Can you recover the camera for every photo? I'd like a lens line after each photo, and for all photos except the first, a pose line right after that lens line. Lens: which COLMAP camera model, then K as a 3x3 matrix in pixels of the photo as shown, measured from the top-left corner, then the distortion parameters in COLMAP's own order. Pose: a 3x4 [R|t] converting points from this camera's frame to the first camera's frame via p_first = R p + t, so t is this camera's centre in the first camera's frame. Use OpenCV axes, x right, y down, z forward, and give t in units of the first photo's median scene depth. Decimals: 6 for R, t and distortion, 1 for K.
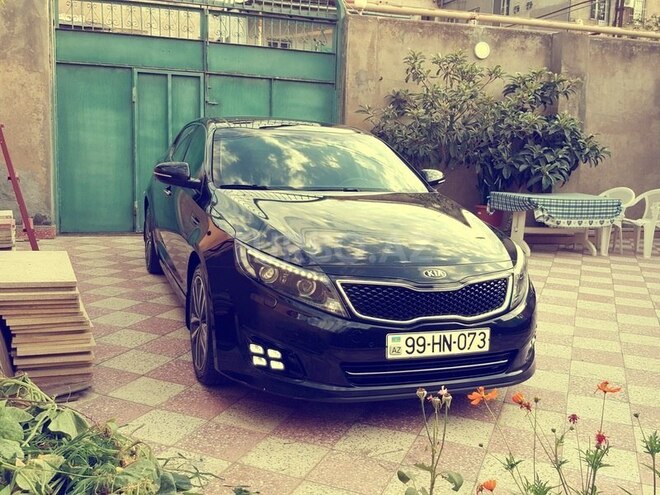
lens RADIAL K [[648.5, 0, 326.2], [0, 648.5, 247.3], [0, 0, 1]] dist [0.067330, 0.000000]
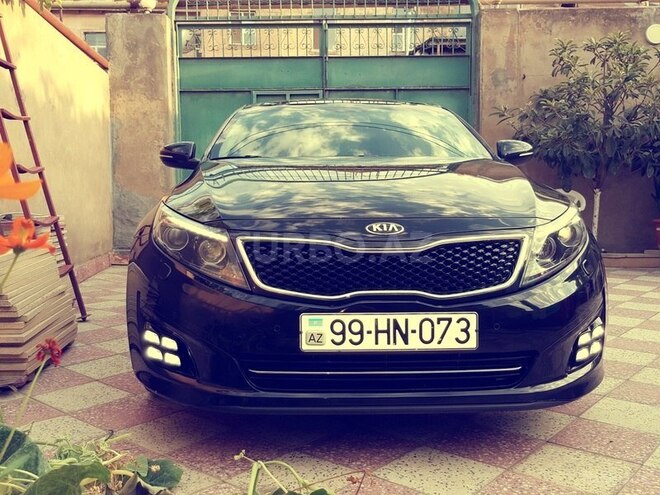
lens RADIAL K [[648.5, 0, 335.2], [0, 648.5, 255.3], [0, 0, 1]] dist [0.067330, 0.000000]
pose [[0.950993, -0.019485, -0.308597, 0.233358], [-0.003347, 0.997306, -0.073282, 0.084674], [0.309194, 0.070723, 0.948366, 0.252780]]
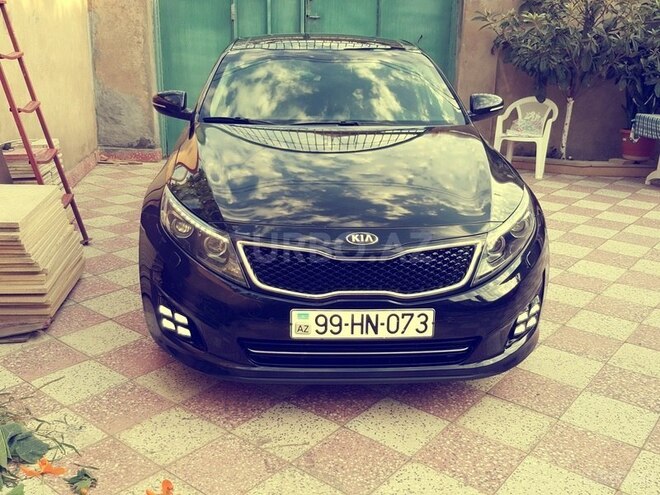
lens RADIAL K [[648.5, 0, 323.5], [0, 648.5, 248.0], [0, 0, 1]] dist [0.067330, 0.000000]
pose [[0.956461, 0.059562, -0.285717, 0.252565], [-0.022335, 0.991021, 0.131826, -0.037374], [0.291004, -0.119705, 0.949204, 0.162002]]
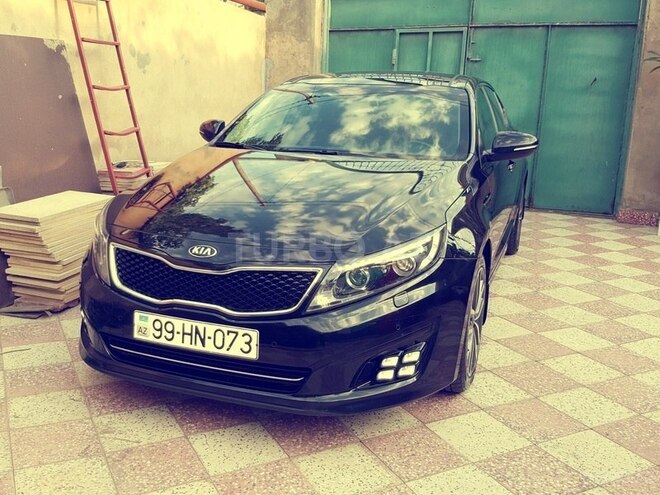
lens RADIAL K [[648.5, 0, 324.4], [0, 648.5, 259.8], [0, 0, 1]] dist [0.067330, 0.000000]
pose [[0.757544, 0.142254, -0.637095, 0.580601], [-0.102134, 0.989776, 0.099558, -0.032719], [0.644744, -0.010350, 0.764328, 0.340074]]
